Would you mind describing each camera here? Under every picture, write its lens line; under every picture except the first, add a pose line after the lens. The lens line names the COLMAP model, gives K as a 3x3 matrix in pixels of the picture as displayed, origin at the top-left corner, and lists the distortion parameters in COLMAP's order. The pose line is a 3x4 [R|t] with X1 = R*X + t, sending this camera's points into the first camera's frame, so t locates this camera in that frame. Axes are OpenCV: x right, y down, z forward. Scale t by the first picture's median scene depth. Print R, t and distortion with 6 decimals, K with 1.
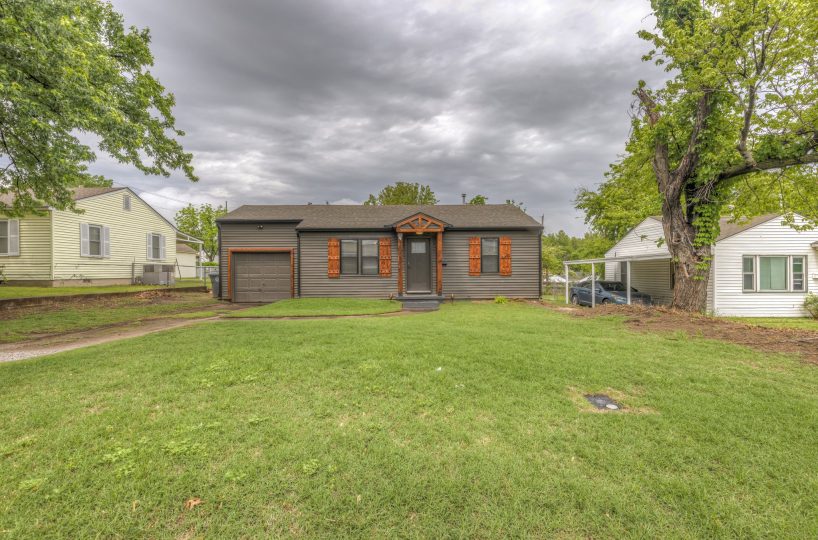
lens RADIAL K [[365.4, 0, 407.6], [0, 365.4, 274.1], [0, 0, 1]] dist [0.002610, 0.000328]
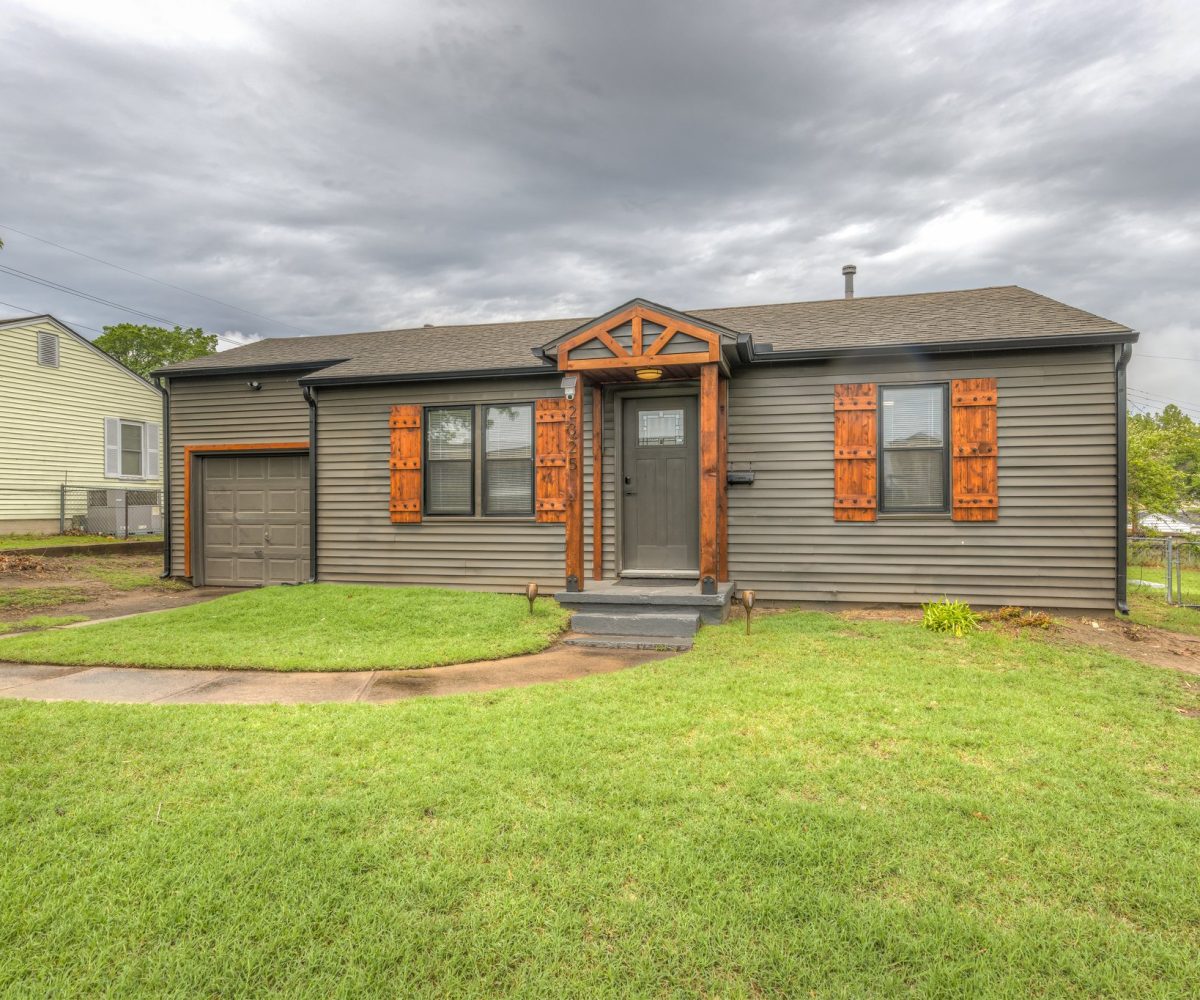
lens RADIAL K [[738.3, 0, 600.0], [0, 738.3, 500.0], [0, 0, 1]] dist [-0.003752, -0.001879]
pose [[0.966104, -0.000371, -0.258154, 0.220341], [-0.002583, 0.999935, -0.011103, -0.007885], [0.258141, 0.011394, 0.966040, 0.626211]]
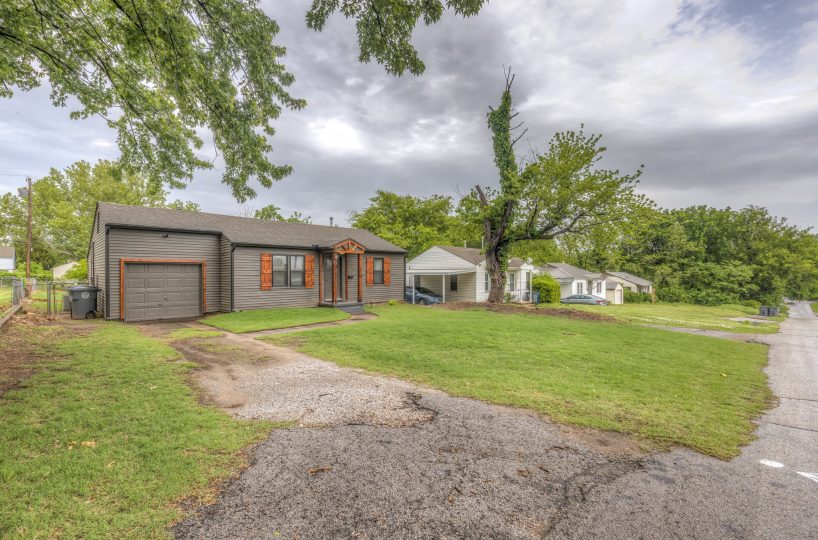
lens RADIAL K [[365.4, 0, 407.6], [0, 365.4, 274.1], [0, 0, 1]] dist [0.002610, 0.000328]
pose [[0.718990, 0.002459, 0.695016, -1.024130], [-0.000320, 0.999995, -0.003207, -0.053502], [-0.695020, 0.002083, 0.718987, -0.106410]]
